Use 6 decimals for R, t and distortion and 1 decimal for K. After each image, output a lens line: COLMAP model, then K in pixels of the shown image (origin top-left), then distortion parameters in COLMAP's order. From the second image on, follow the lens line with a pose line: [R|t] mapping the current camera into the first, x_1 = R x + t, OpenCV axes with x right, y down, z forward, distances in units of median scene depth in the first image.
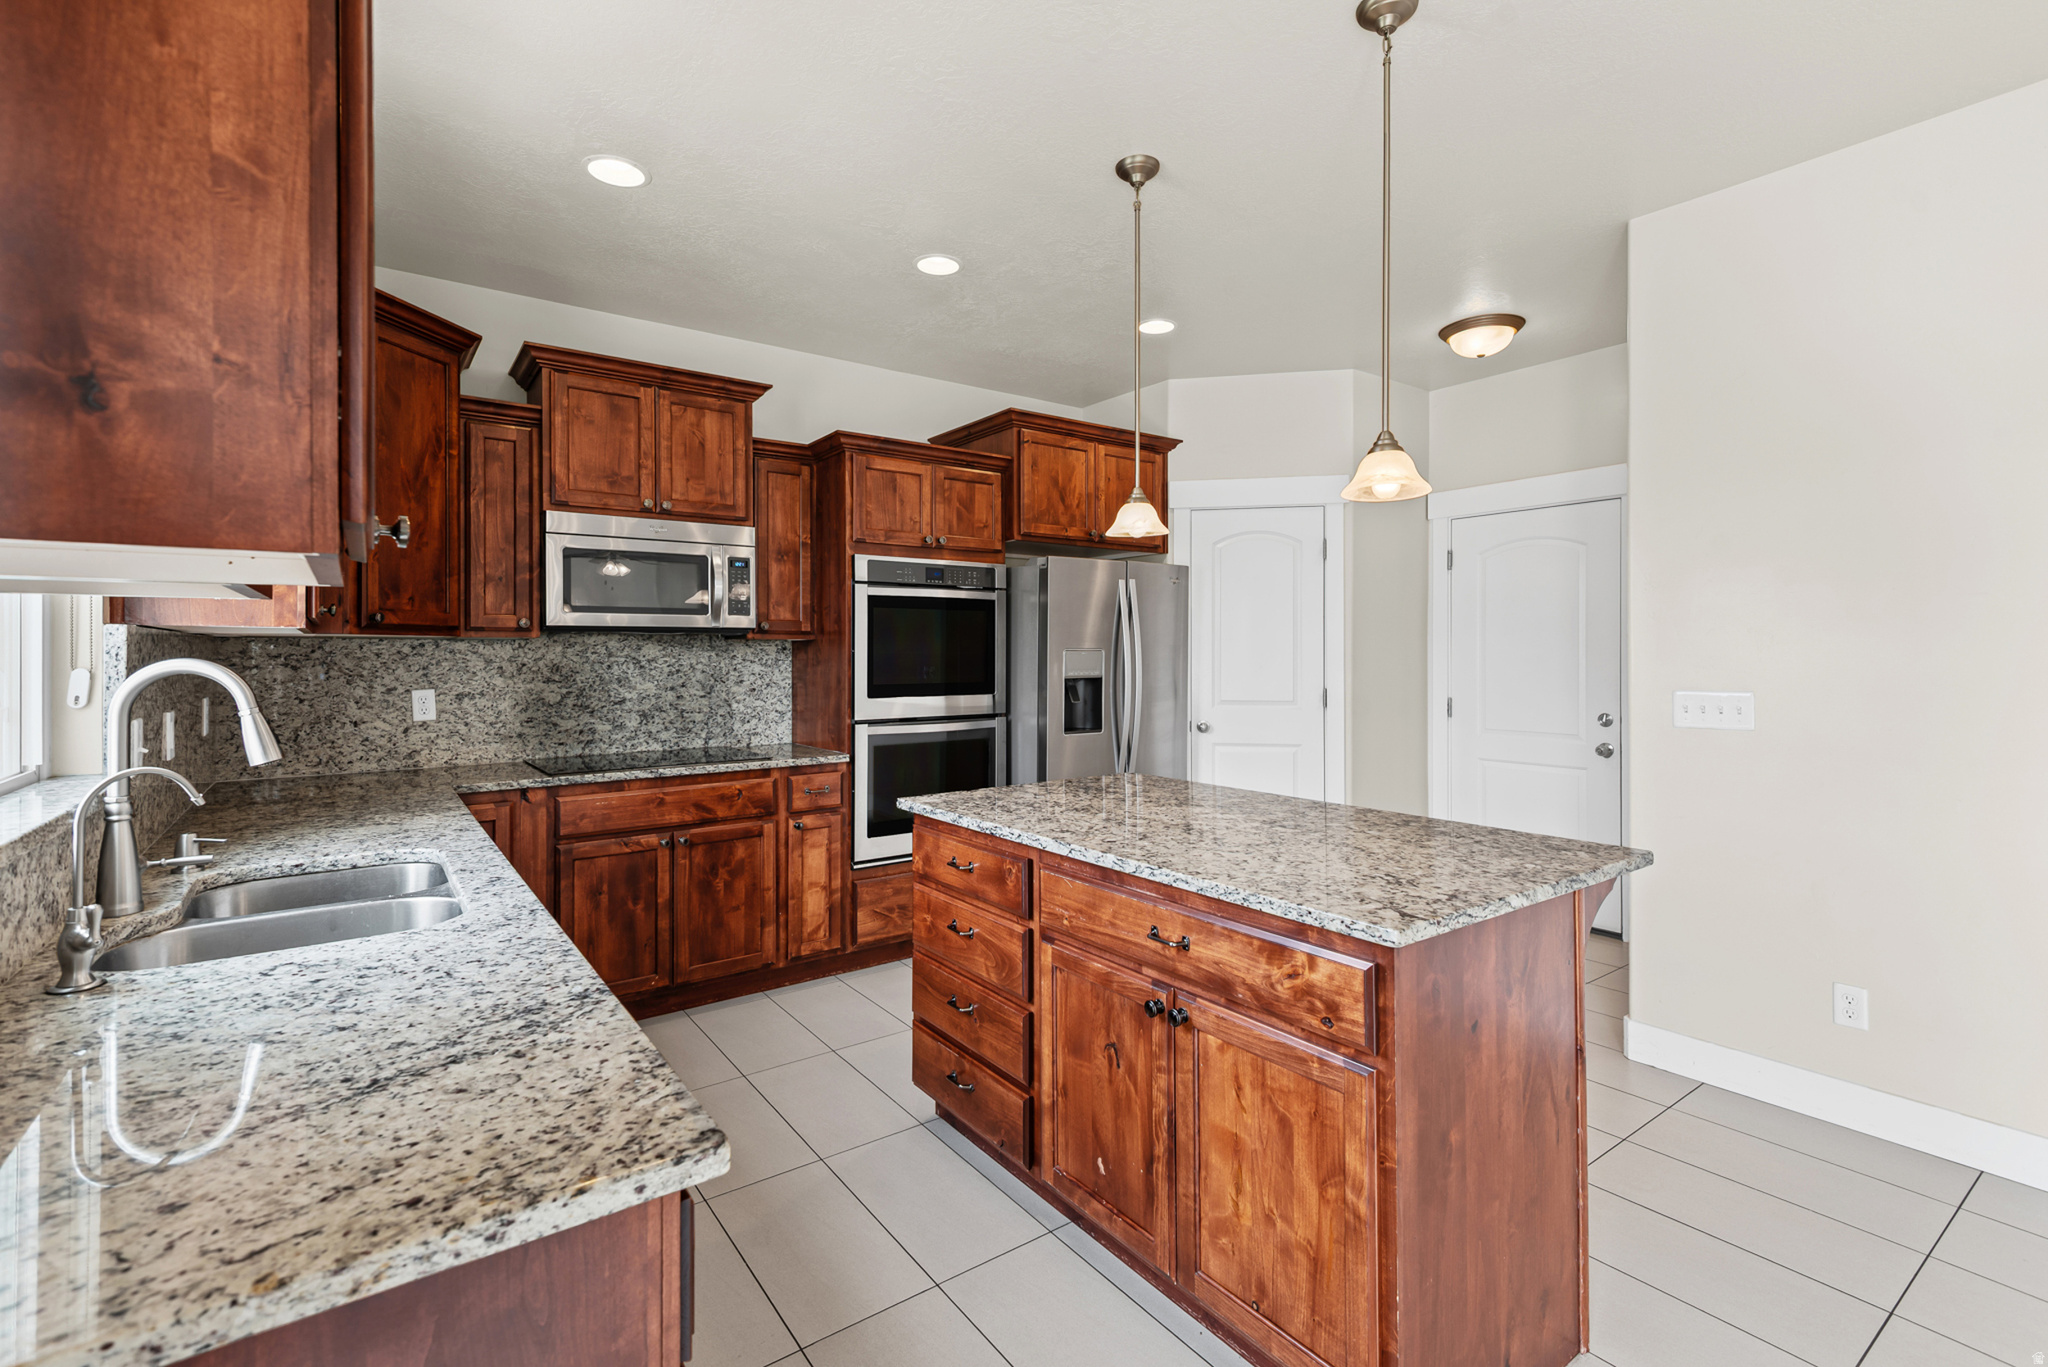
lens RADIAL K [[918.8, 0, 1038.2], [0, 918.8, 650.6], [0, 0, 1]] dist [0.031645, -0.011856]
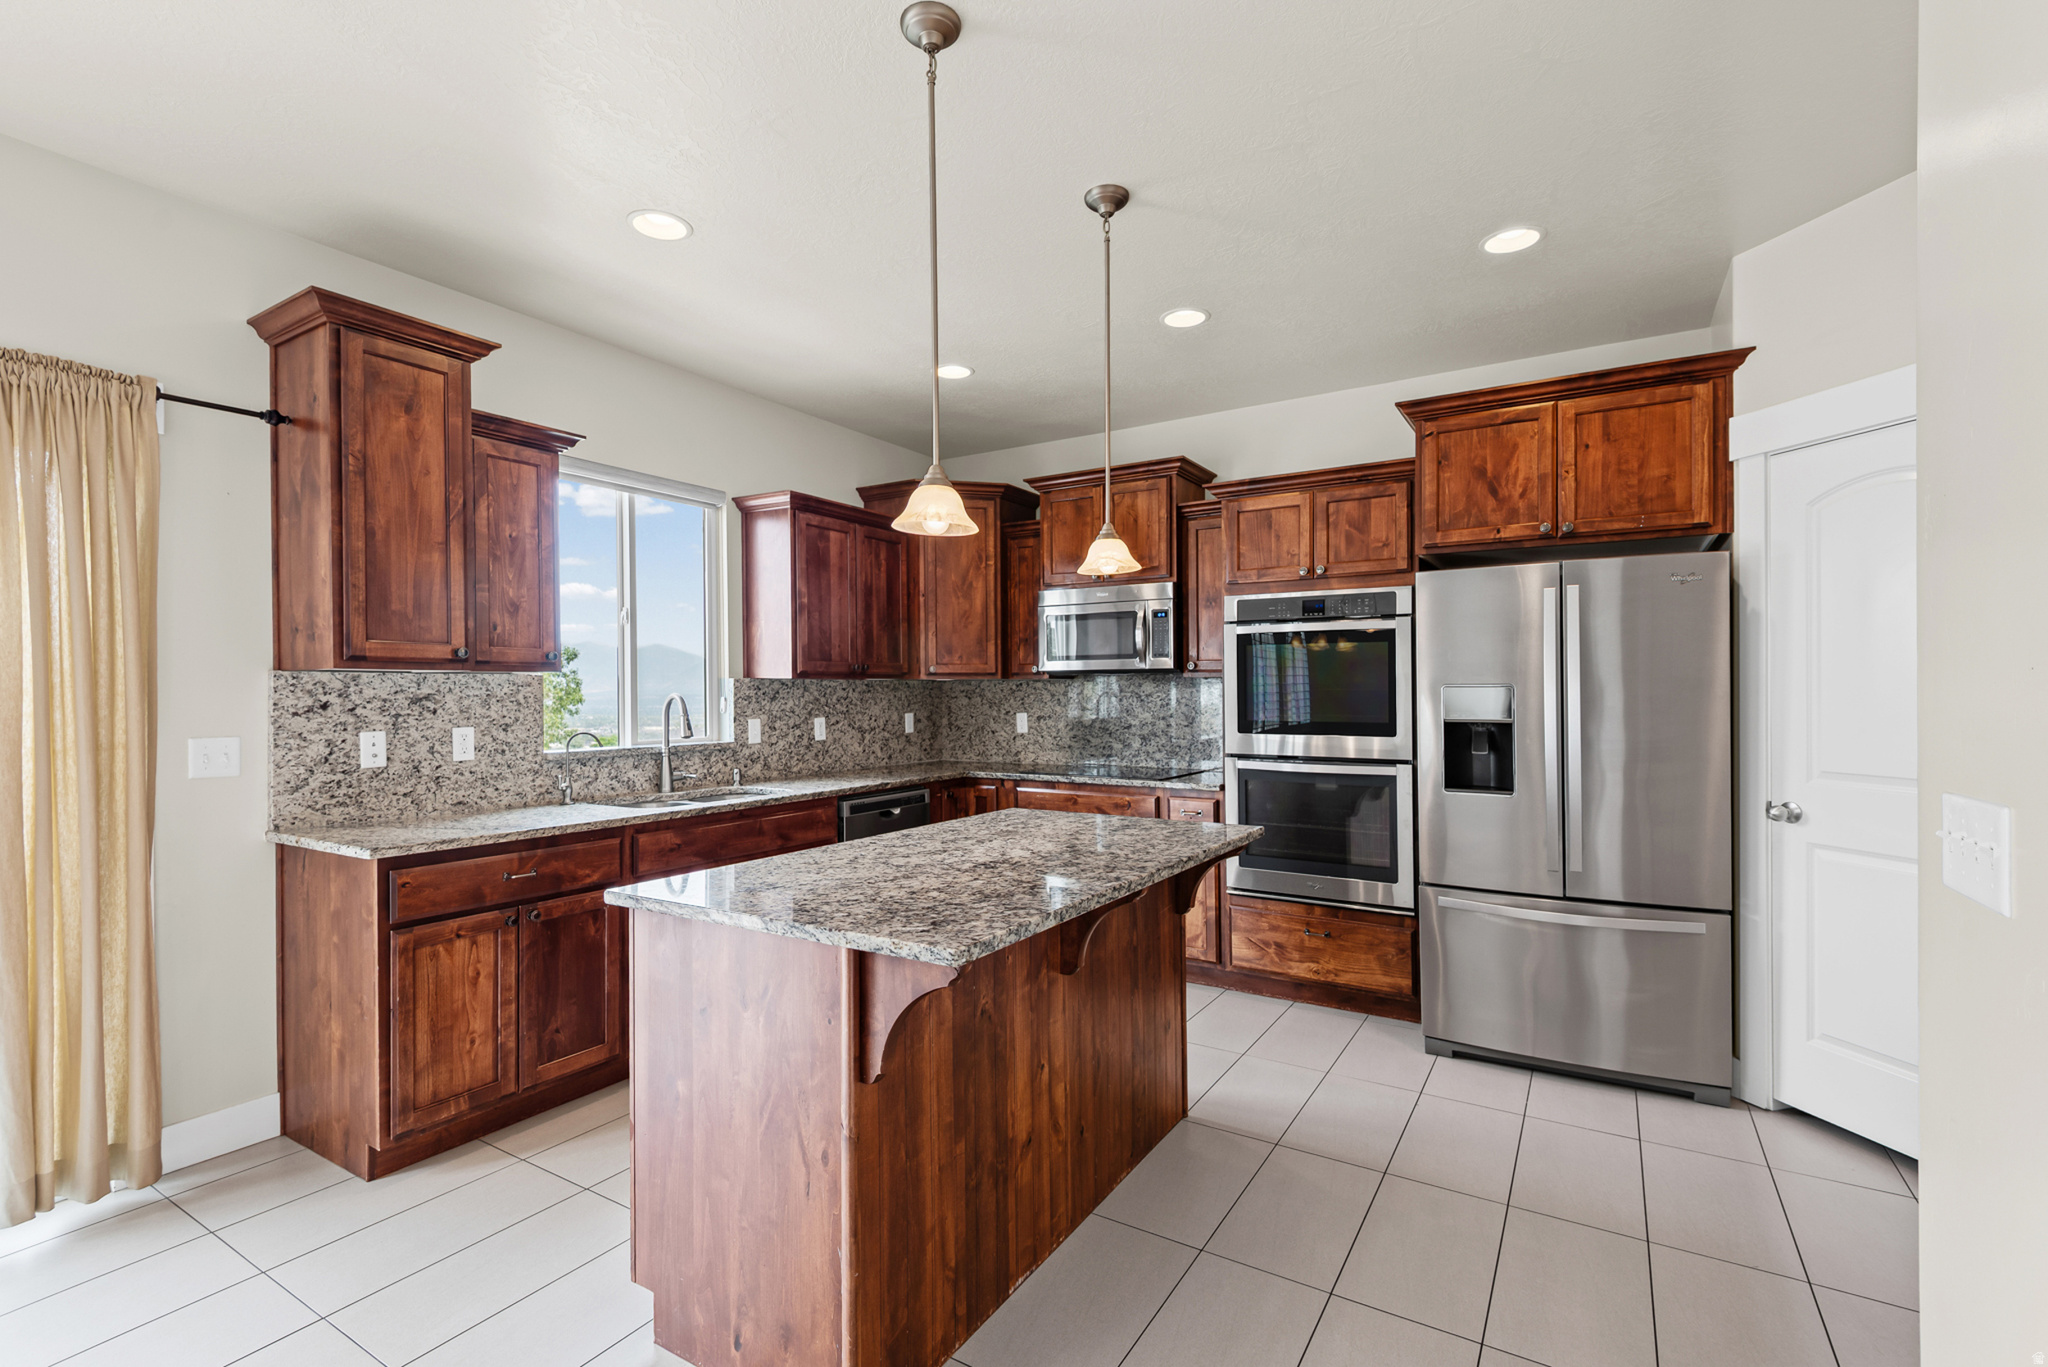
lens RADIAL K [[918.8, 0, 1026.9], [0, 918.8, 695.5], [0, 0, 1]] dist [0.031645, -0.011856]
pose [[0.370699, 0.006702, -0.928729, 0.764716], [0.003506, 0.999957, 0.008615, -0.000657], [0.928746, -0.006450, 0.370660, 0.426719]]
